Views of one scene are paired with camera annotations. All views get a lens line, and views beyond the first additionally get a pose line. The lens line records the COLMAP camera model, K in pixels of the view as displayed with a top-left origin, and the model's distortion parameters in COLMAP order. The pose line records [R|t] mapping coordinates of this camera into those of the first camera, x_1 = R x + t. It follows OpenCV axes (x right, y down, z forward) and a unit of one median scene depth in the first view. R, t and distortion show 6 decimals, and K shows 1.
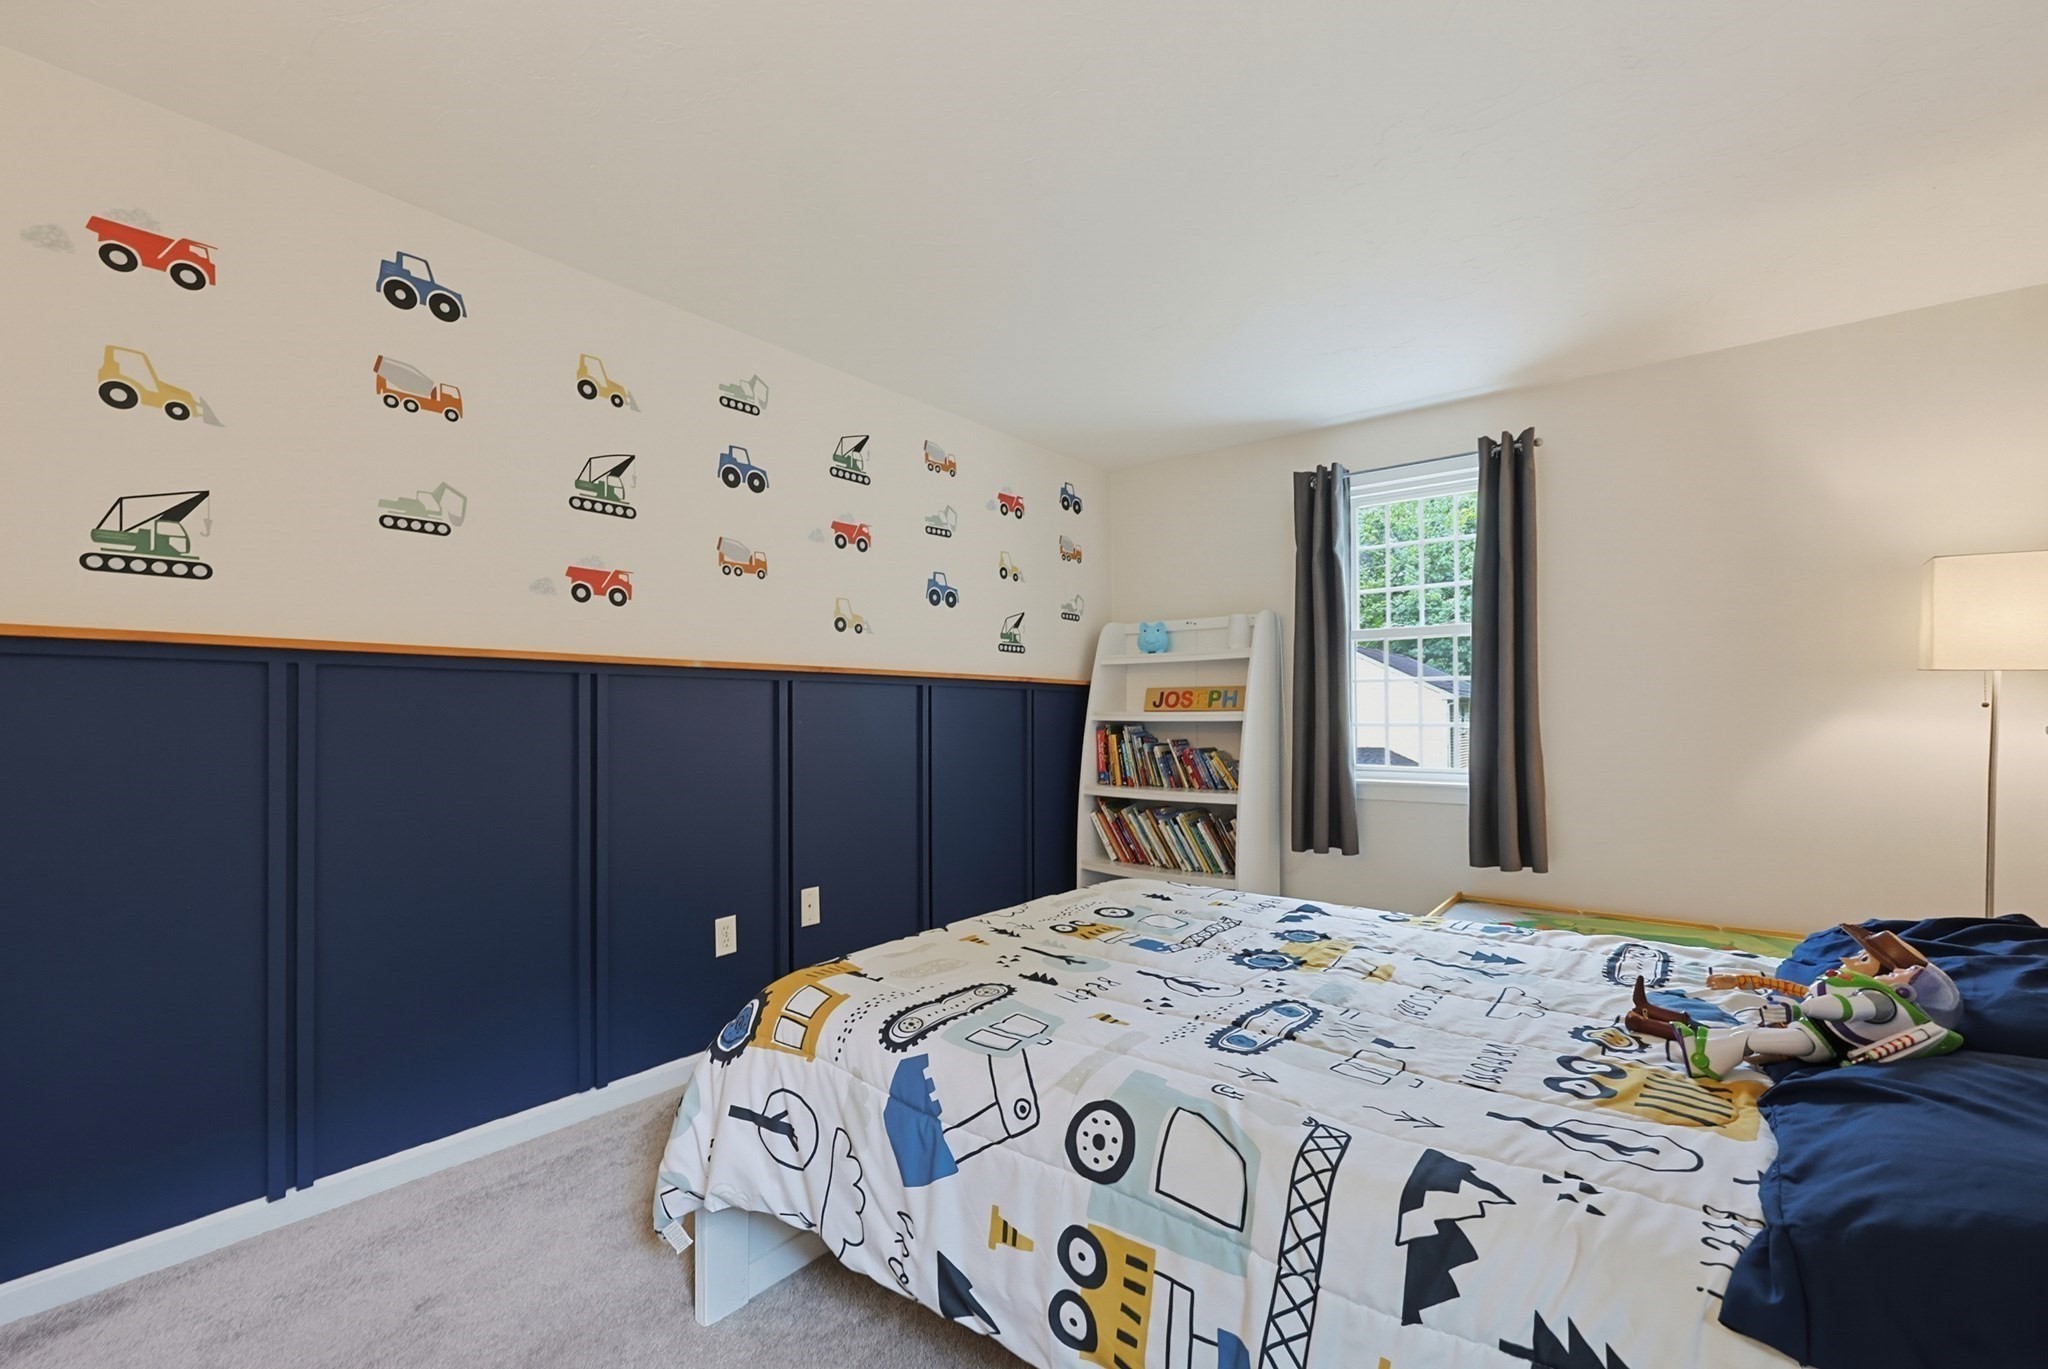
lens RADIAL K [[882.4, 0, 1077.5], [0, 882.4, 715.2], [0, 0, 1]] dist [-0.003920, 0.001679]
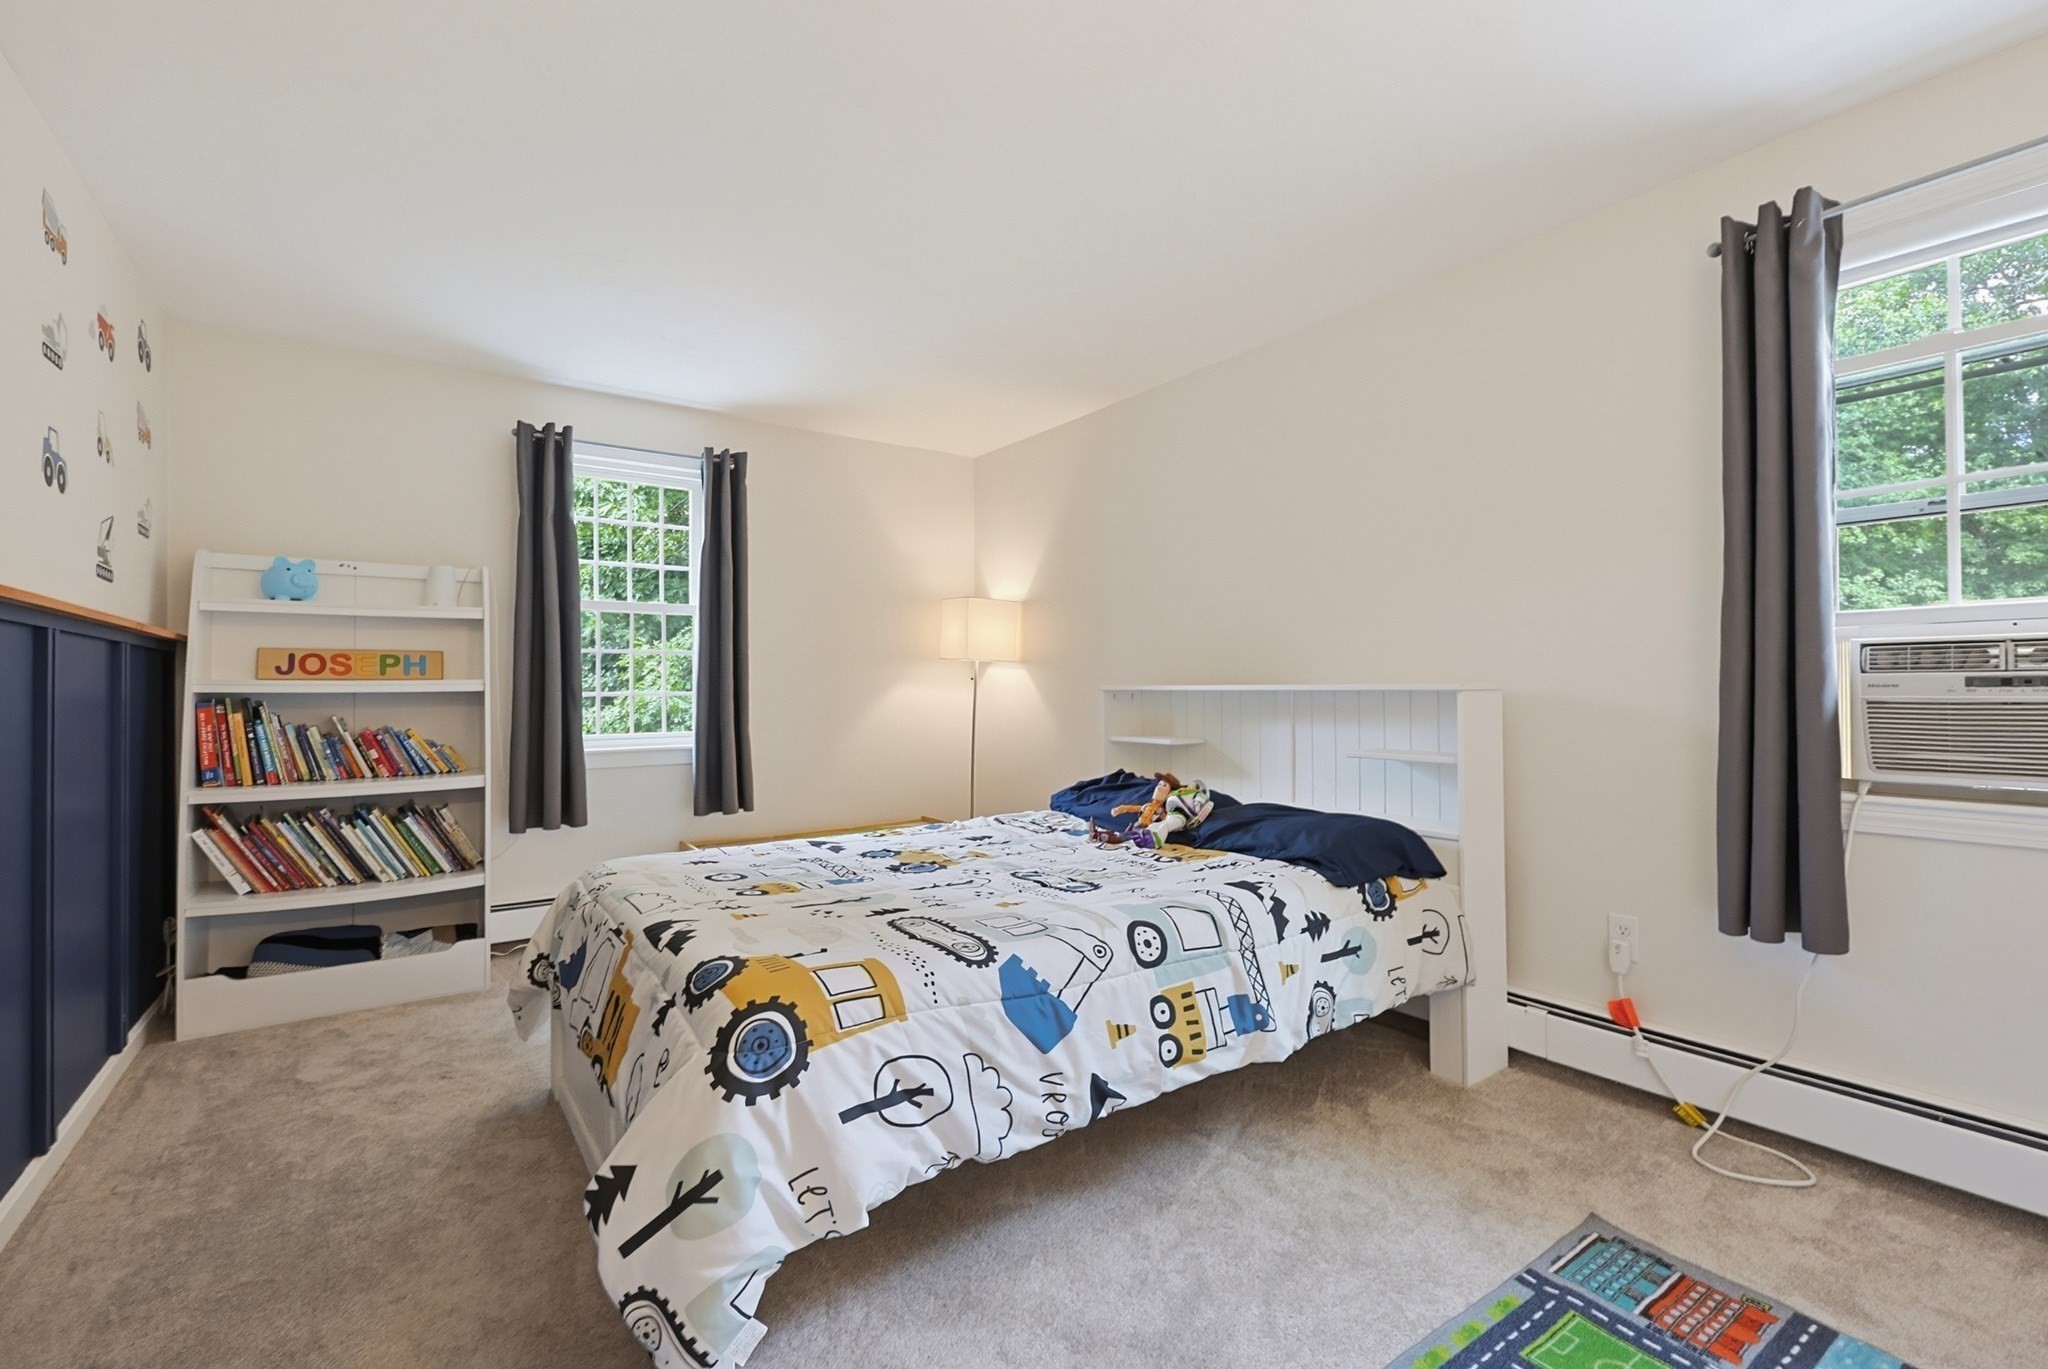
lens RADIAL K [[882.4, 0, 1027.5], [0, 882.4, 682.3], [0, 0, 1]] dist [-0.003920, 0.001679]
pose [[0.300815, 0.005988, 0.953664, -0.488269], [0.005776, 0.999951, -0.008101, 0.008280], [-0.953665, 0.007945, 0.300766, 0.228270]]
